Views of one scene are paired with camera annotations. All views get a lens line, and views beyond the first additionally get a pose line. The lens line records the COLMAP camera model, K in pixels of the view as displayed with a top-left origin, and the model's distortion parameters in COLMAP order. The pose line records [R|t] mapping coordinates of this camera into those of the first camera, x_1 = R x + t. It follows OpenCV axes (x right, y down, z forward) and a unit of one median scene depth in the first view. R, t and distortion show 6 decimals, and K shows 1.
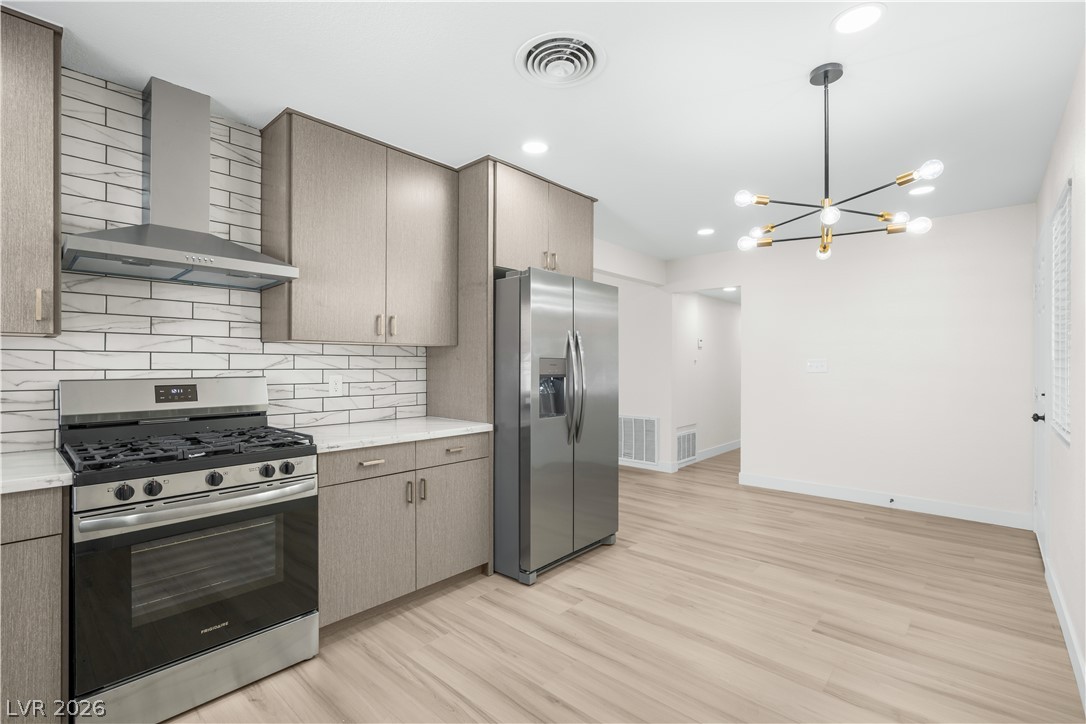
lens RADIAL K [[494.0, 0, 539.7], [0, 494.0, 361.3], [0, 0, 1]] dist [0.000799, 0.000943]
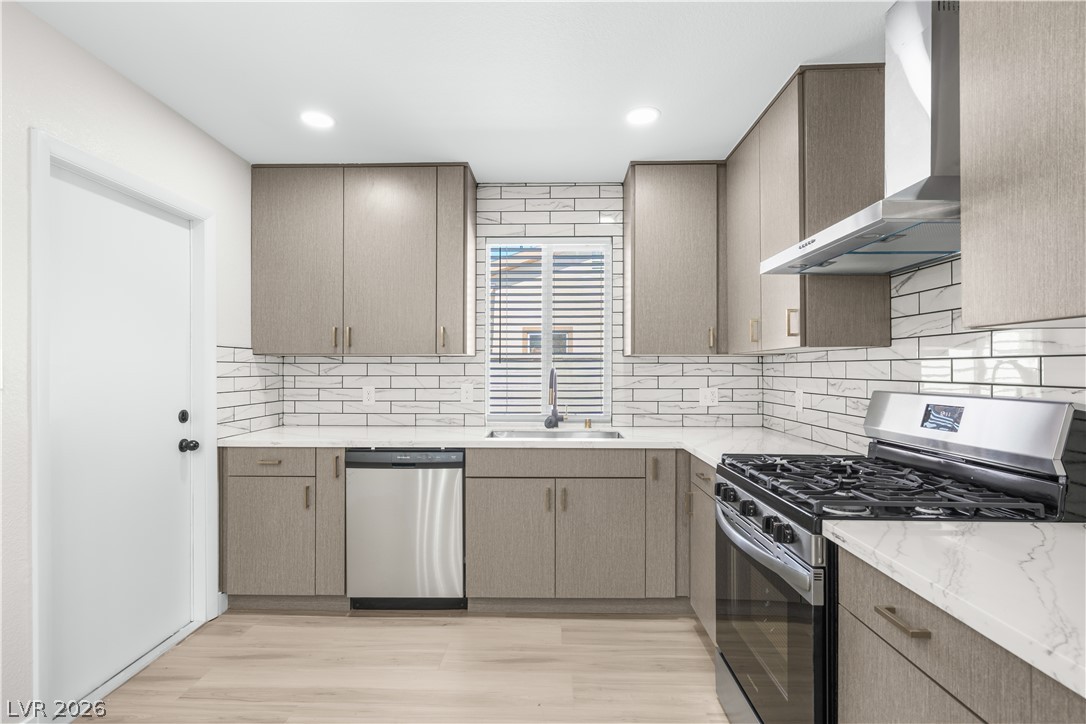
lens RADIAL K [[515.4, 0, 541.6], [0, 515.4, 369.9], [0, 0, 1]] dist [-0.001309, 0.000363]
pose [[-0.751609, -0.001420, -0.659608, 0.148830], [0.002343, 0.999986, -0.004822, 0.000220], [0.659605, -0.005170, -0.751595, 1.035220]]
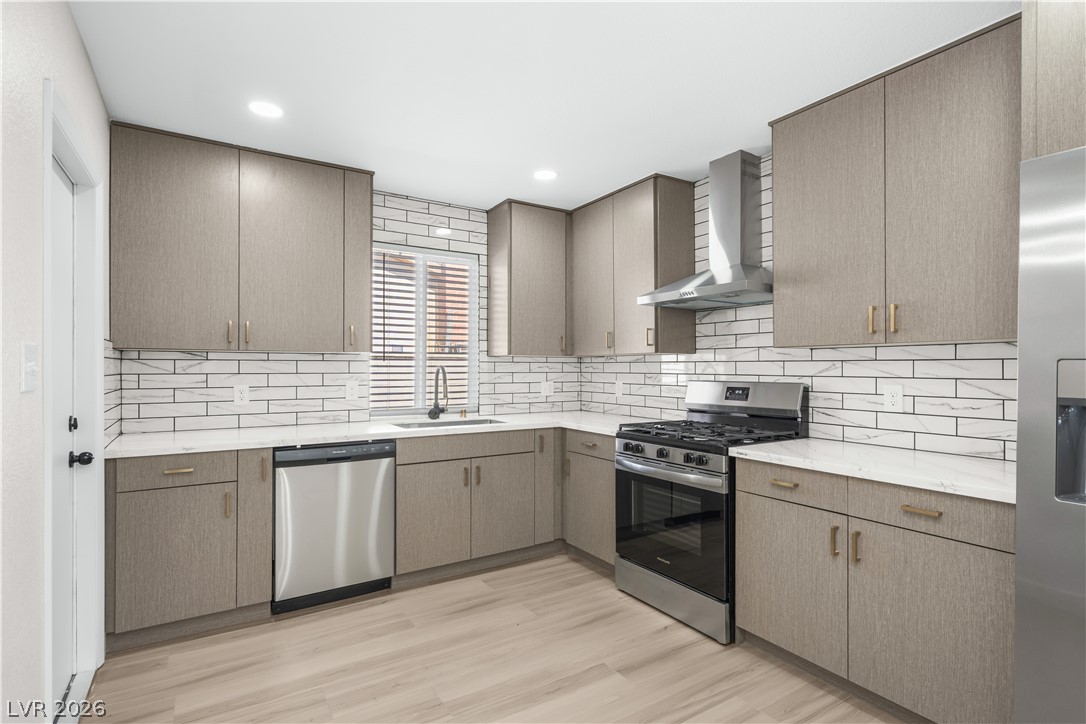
lens RADIAL K [[529.2, 0, 539.4], [0, 529.2, 366.5], [0, 0, 1]] dist [0.001509, 0.000843]
pose [[-0.261900, -0.004439, -0.965085, 0.629207], [0.003807, 0.999977, -0.005633, 0.000684], [0.965087, -0.005149, -0.261877, 0.763378]]
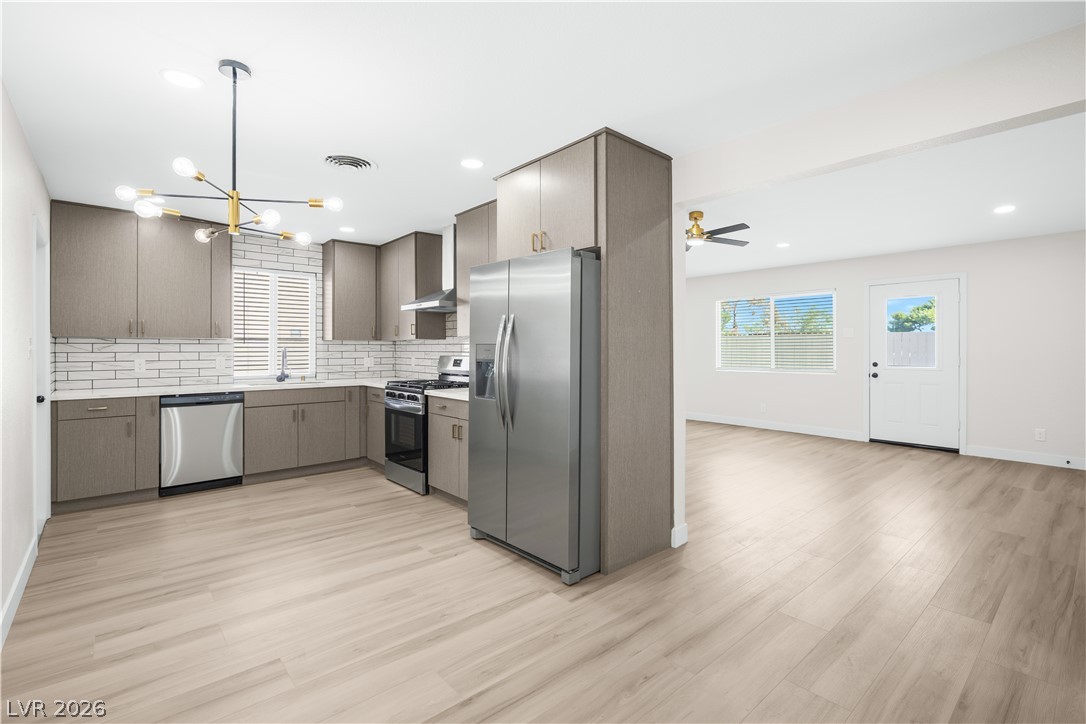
lens RADIAL K [[493.8, 0, 536.6], [0, 493.8, 347.7], [0, 0, 1]] dist [-0.000368, 0.000457]
pose [[-0.116597, -0.003709, -0.993172, 1.238723], [0.006418, 0.999969, -0.004487, 0.008903], [0.993159, -0.006897, -0.116569, 1.415391]]
